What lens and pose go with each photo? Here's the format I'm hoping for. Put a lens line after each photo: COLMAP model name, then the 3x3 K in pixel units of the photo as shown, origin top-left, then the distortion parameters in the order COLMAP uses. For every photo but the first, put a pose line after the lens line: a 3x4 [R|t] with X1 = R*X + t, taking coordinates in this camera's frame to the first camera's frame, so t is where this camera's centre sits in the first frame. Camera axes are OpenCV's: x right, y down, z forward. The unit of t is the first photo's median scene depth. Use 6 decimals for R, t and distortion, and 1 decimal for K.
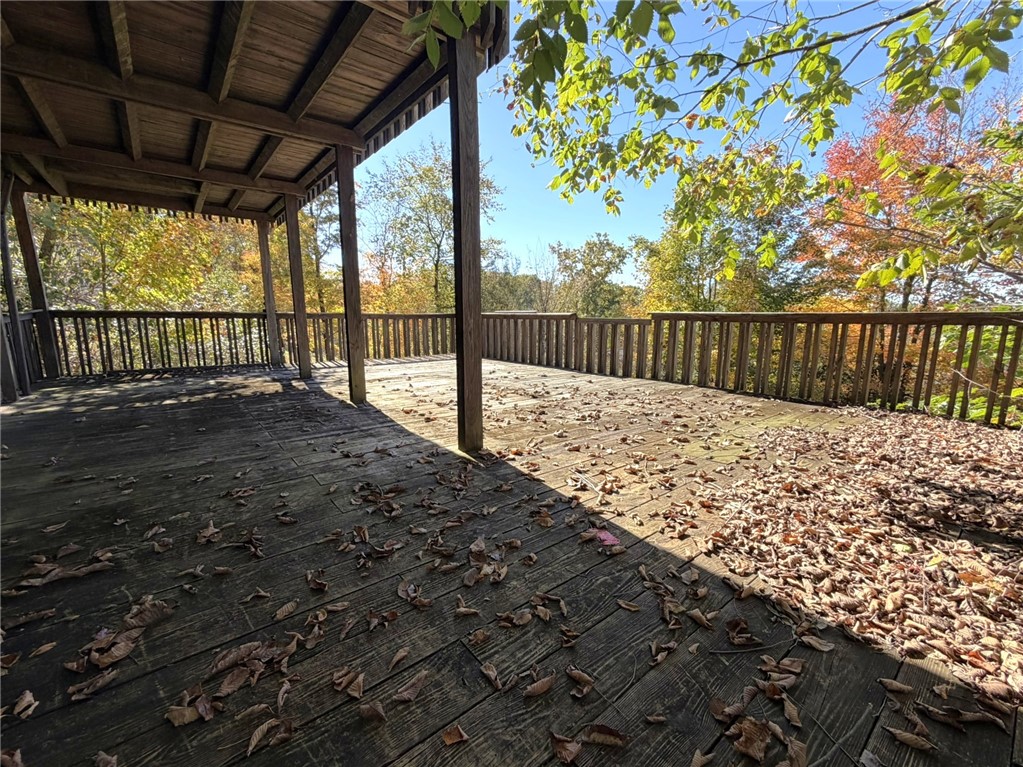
lens RADIAL K [[410.7, 0, 514.7], [0, 410.7, 381.9], [0, 0, 1]] dist [-0.002714, 0.000794]
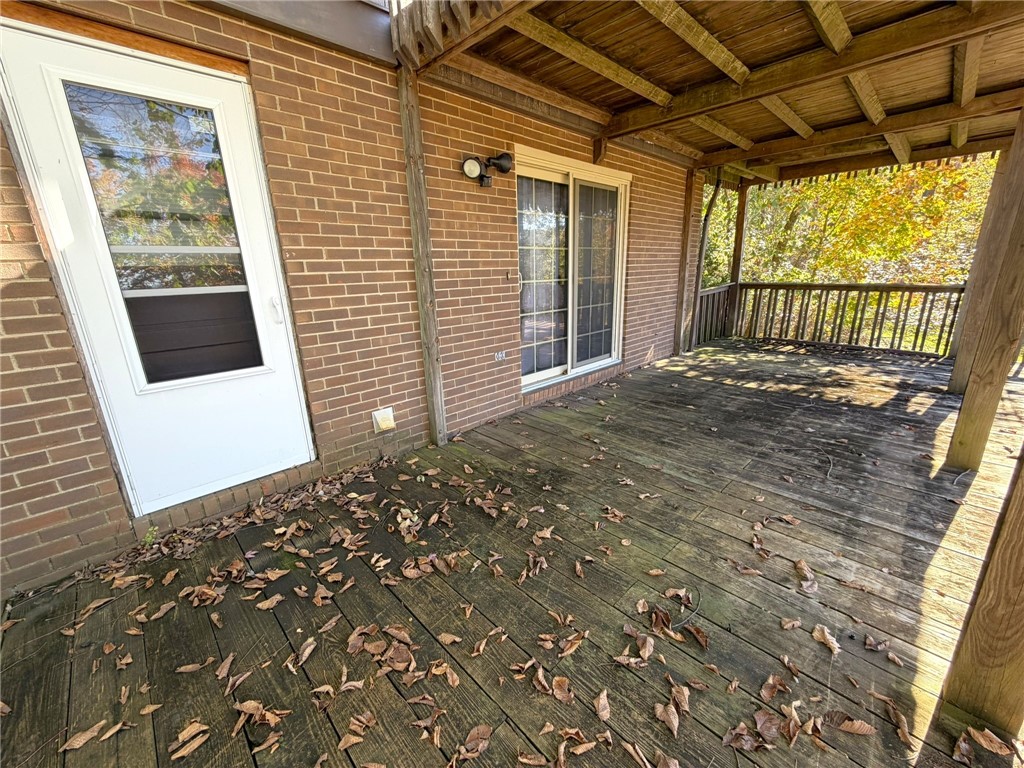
lens RADIAL K [[411.1, 0, 515.8], [0, 411.1, 385.0], [0, 0, 1]] dist [-0.002714, 0.000794]
pose [[0.086403, 0.268538, -0.959386, 0.184199], [-0.138592, 0.956864, 0.255350, -0.216476], [0.986573, 0.110900, 0.119893, 0.430587]]
